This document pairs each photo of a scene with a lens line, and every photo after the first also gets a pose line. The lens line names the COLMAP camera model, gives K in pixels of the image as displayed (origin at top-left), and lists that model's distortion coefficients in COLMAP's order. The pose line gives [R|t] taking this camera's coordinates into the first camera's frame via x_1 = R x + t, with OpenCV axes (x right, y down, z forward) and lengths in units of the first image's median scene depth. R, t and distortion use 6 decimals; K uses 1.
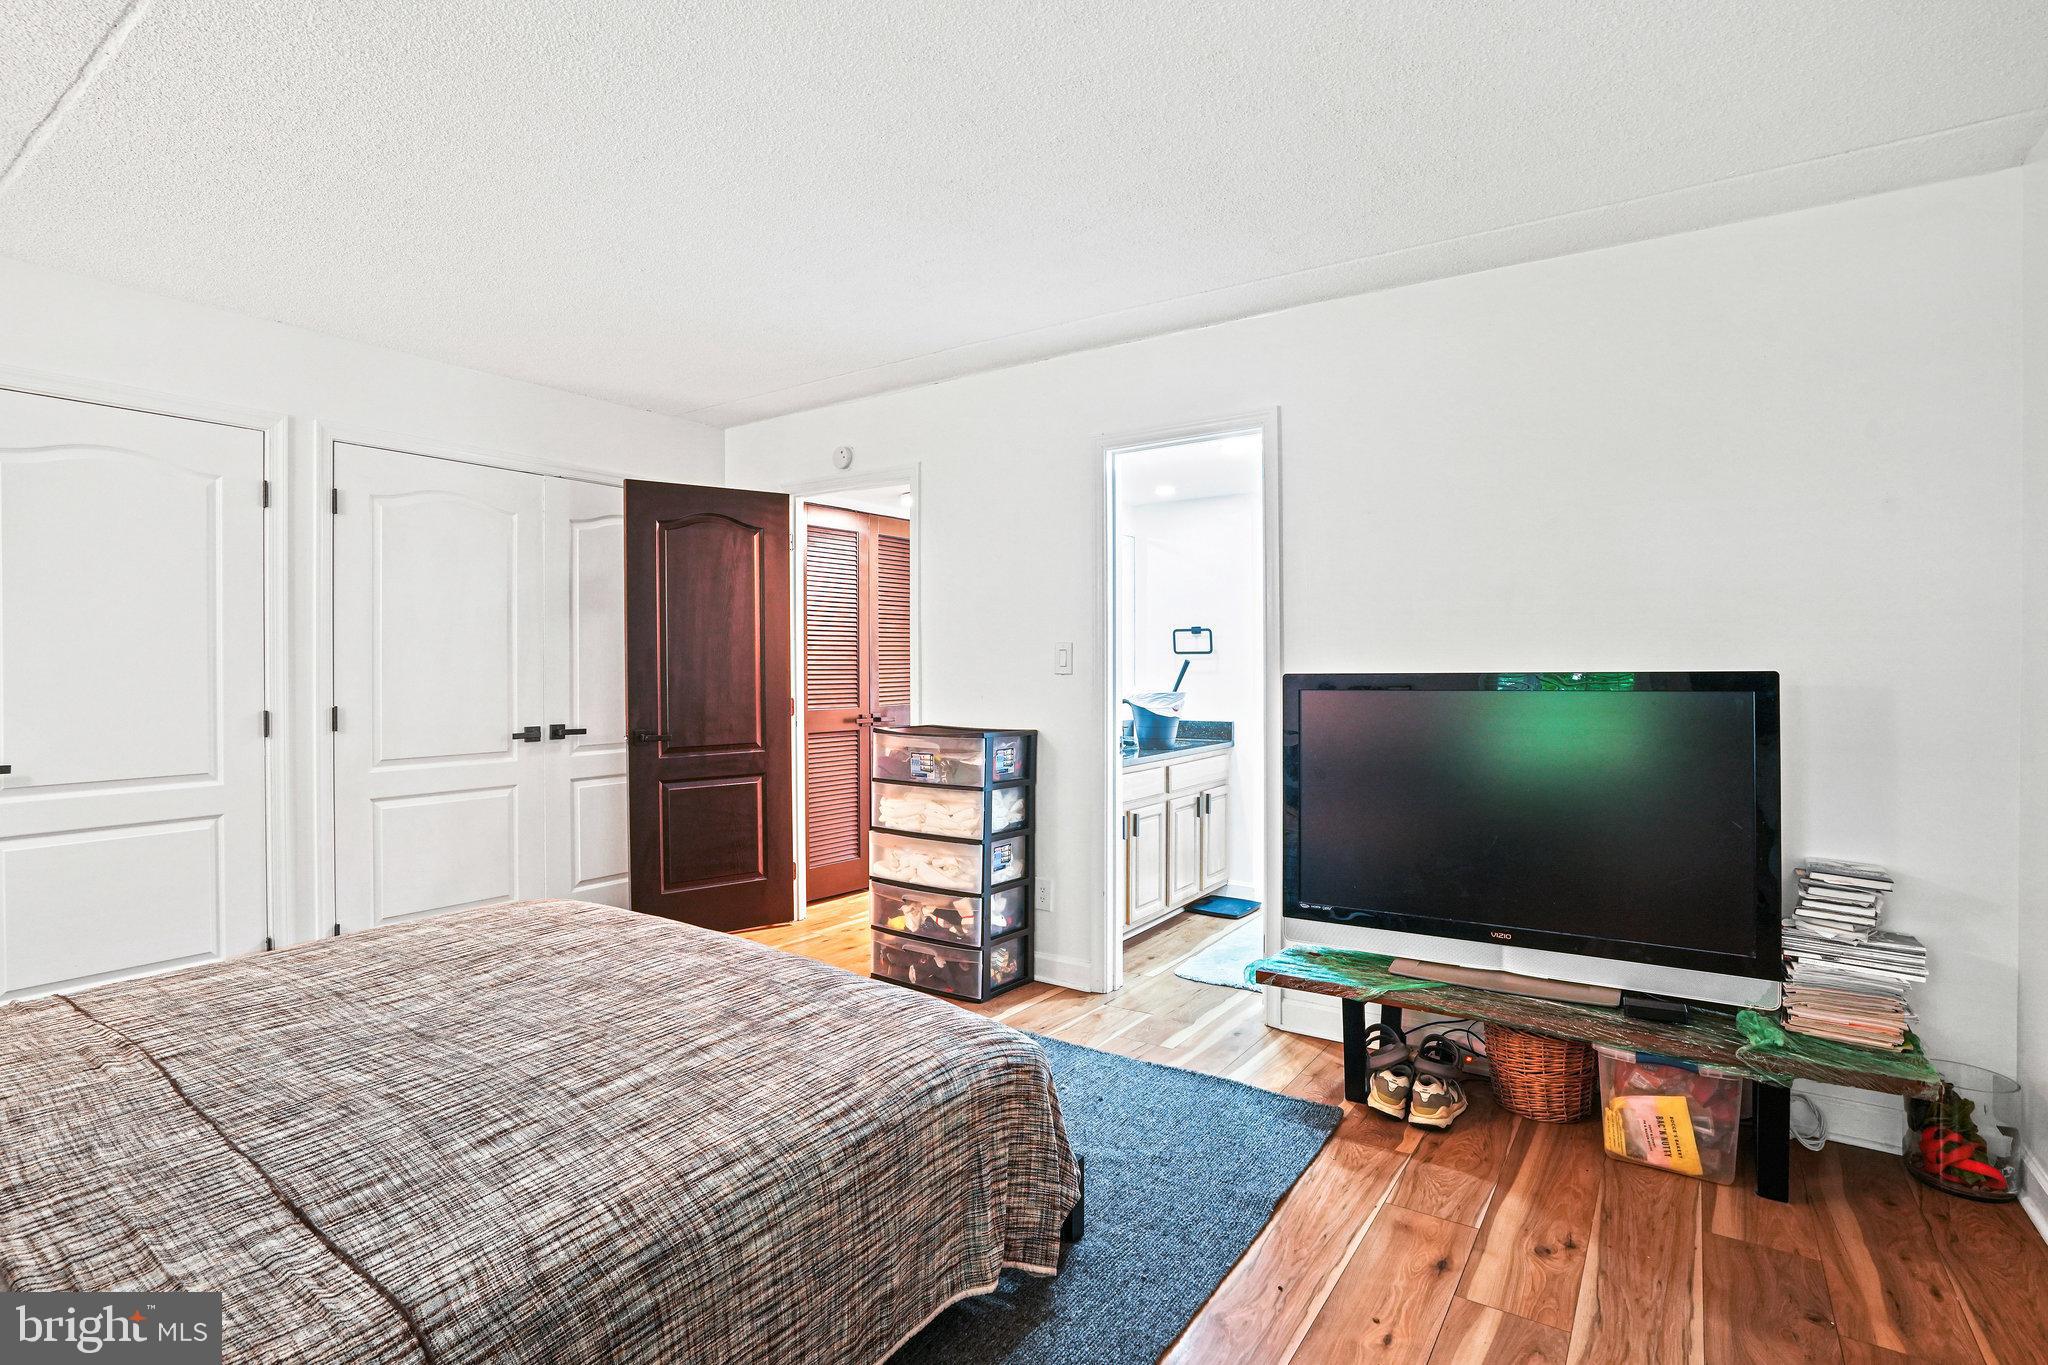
lens RADIAL K [[989.7, 0, 1014.6], [0, 989.7, 667.1], [0, 0, 1]] dist [-0.052149, 0.024734]
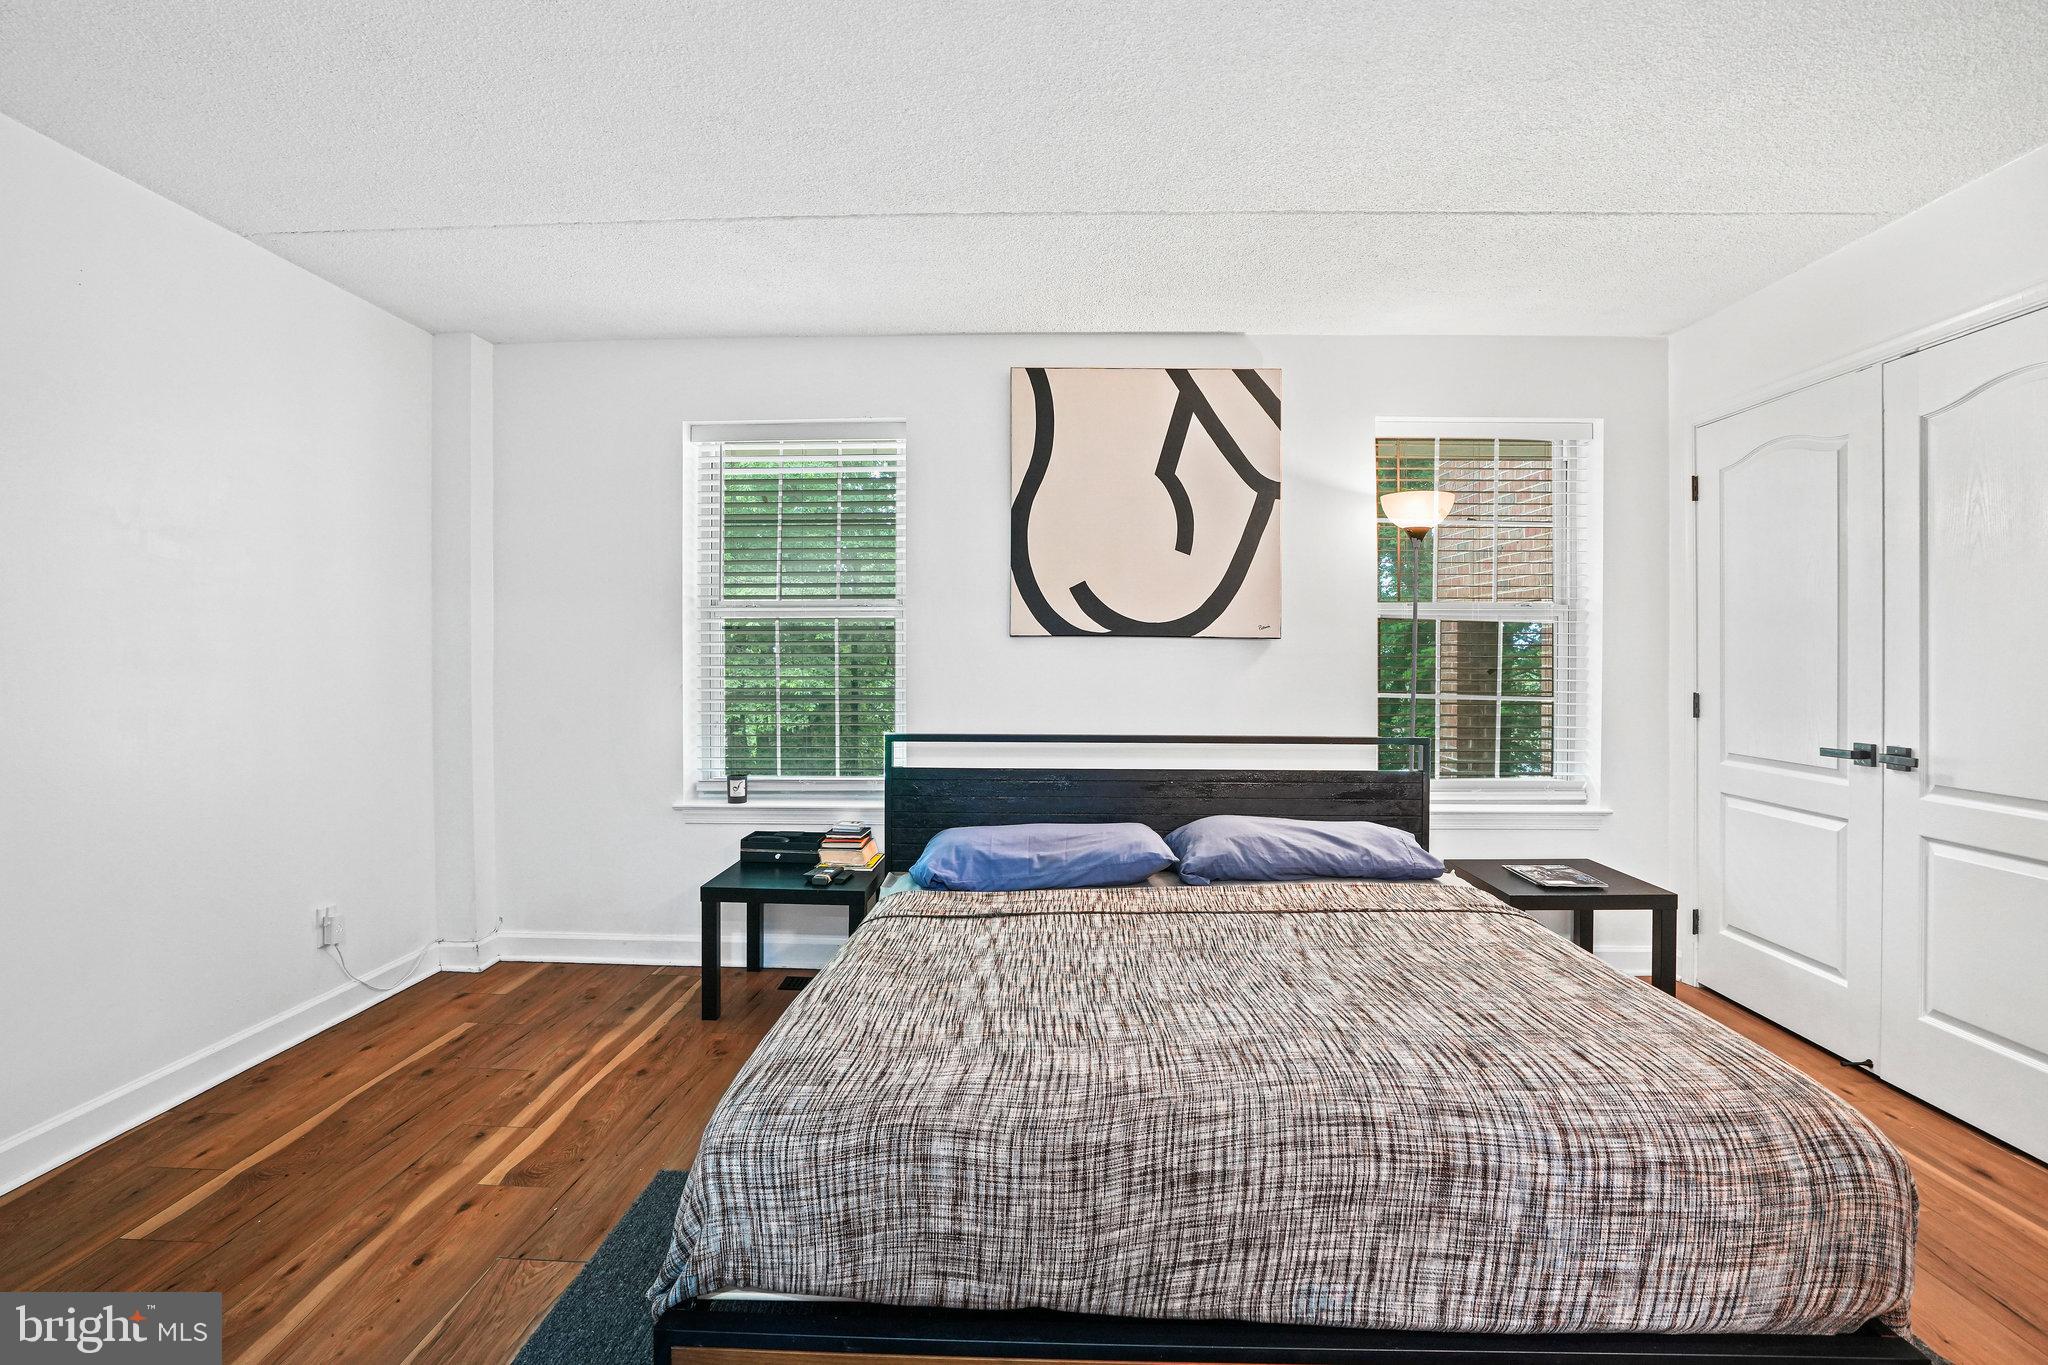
lens RADIAL K [[991.3, 0, 1015.5], [0, 991.3, 657.3], [0, 0, 1]] dist [-0.047437, 0.020316]
pose [[-0.841383, 0.001298, -0.540437, 0.231727], [-0.000793, 0.999993, 0.003635, 0.005323], [0.540438, 0.003487, -0.841377, 1.744560]]
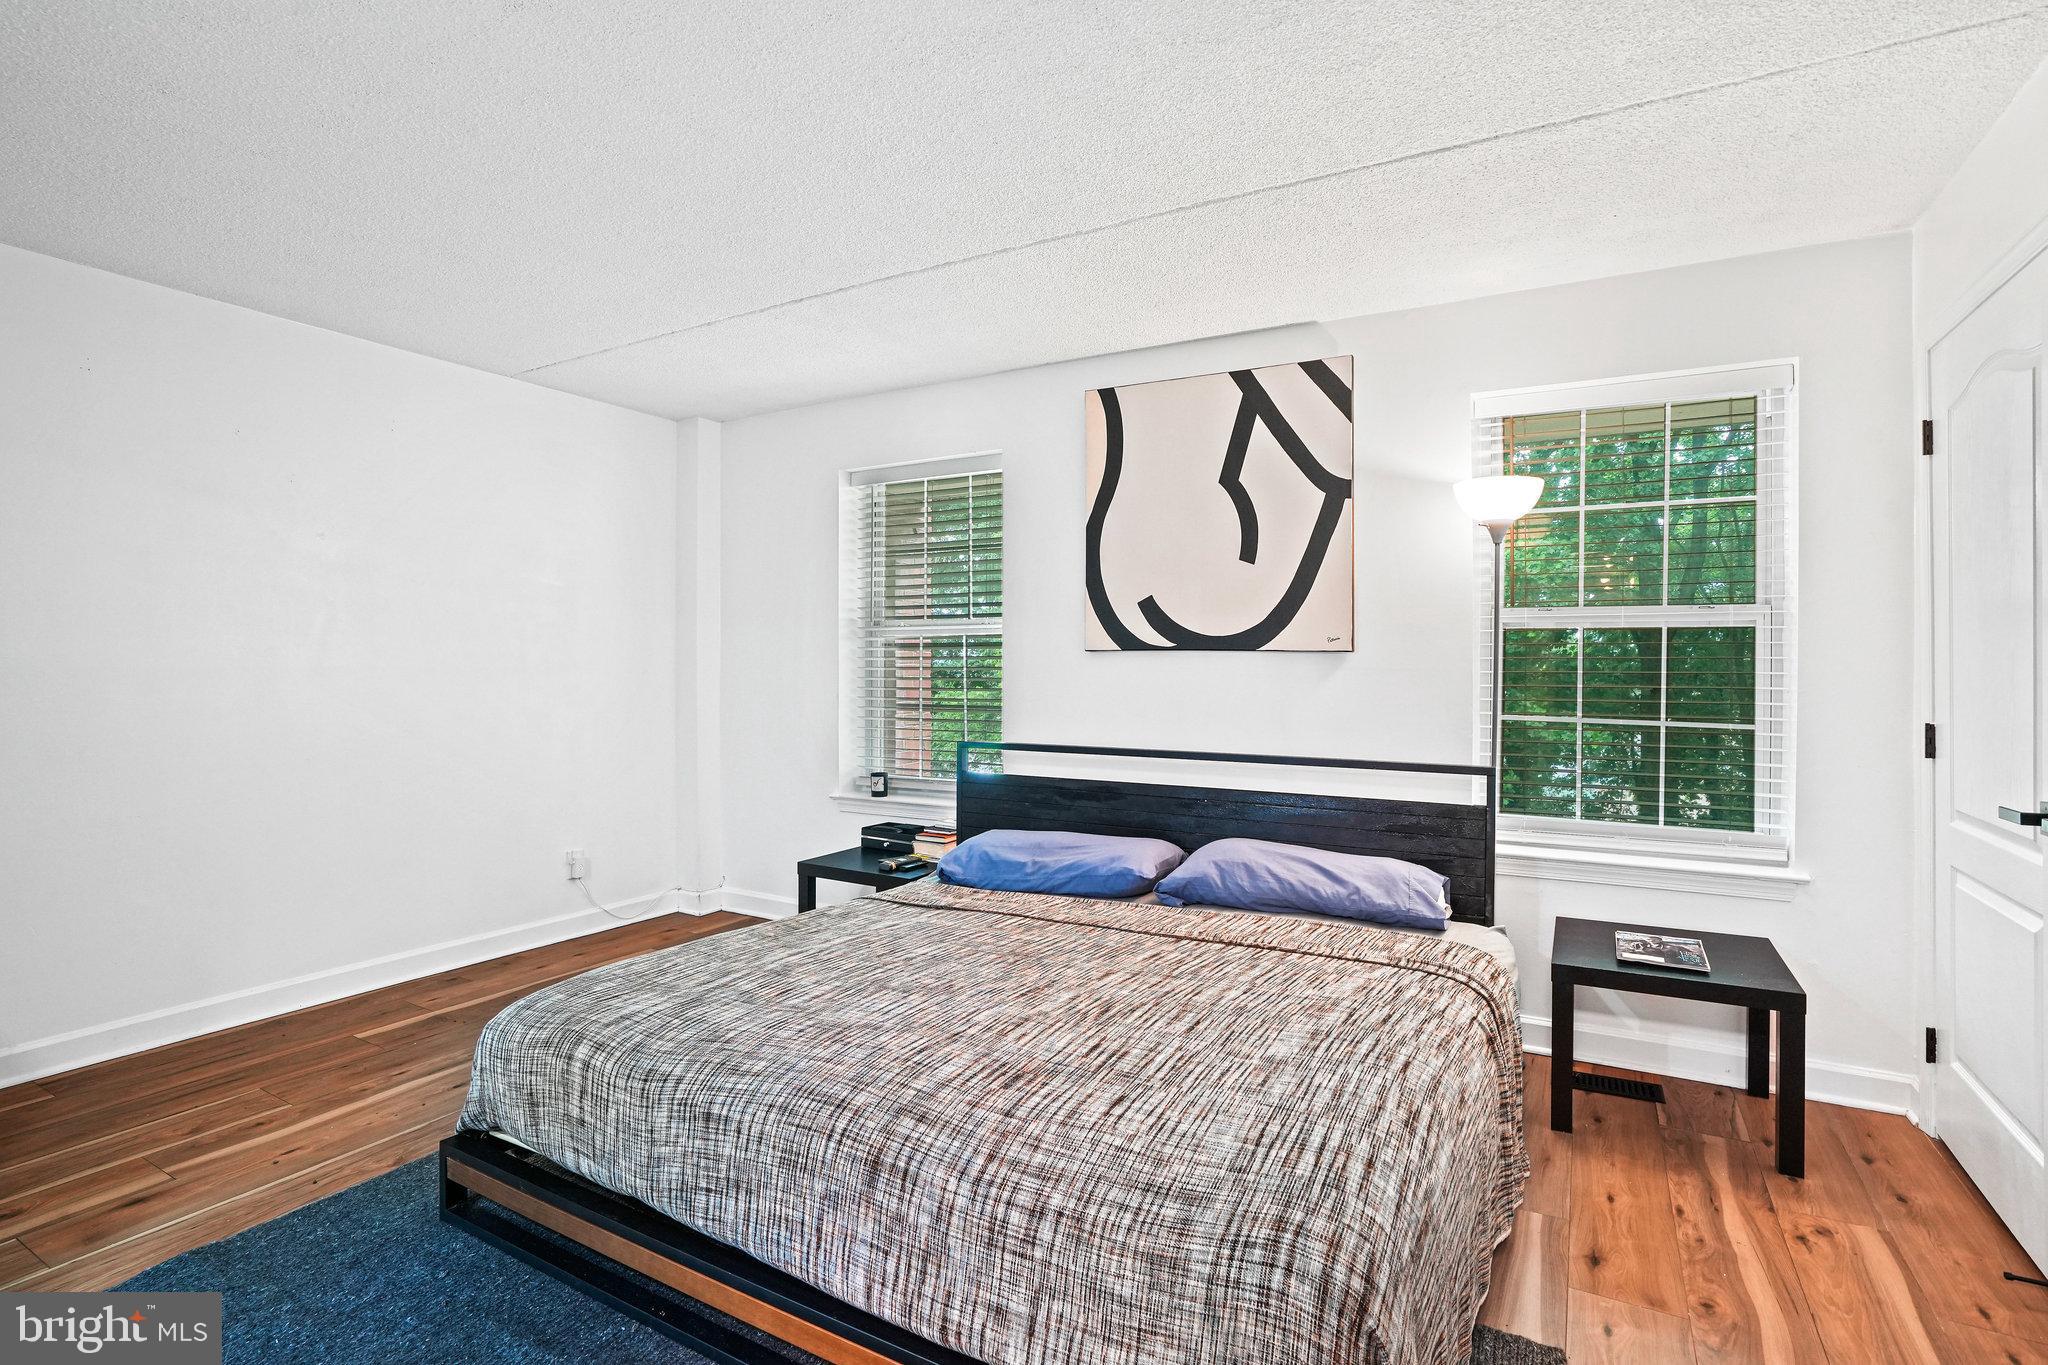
lens RADIAL K [[989.7, 0, 1014.6], [0, 989.7, 667.1], [0, 0, 1]] dist [-0.052149, 0.024734]
pose [[-0.996815, -0.002235, -0.079717, -0.447765], [-0.002250, 0.999997, 0.000103, 0.004081], [0.079716, 0.000282, -0.996818, 2.060840]]
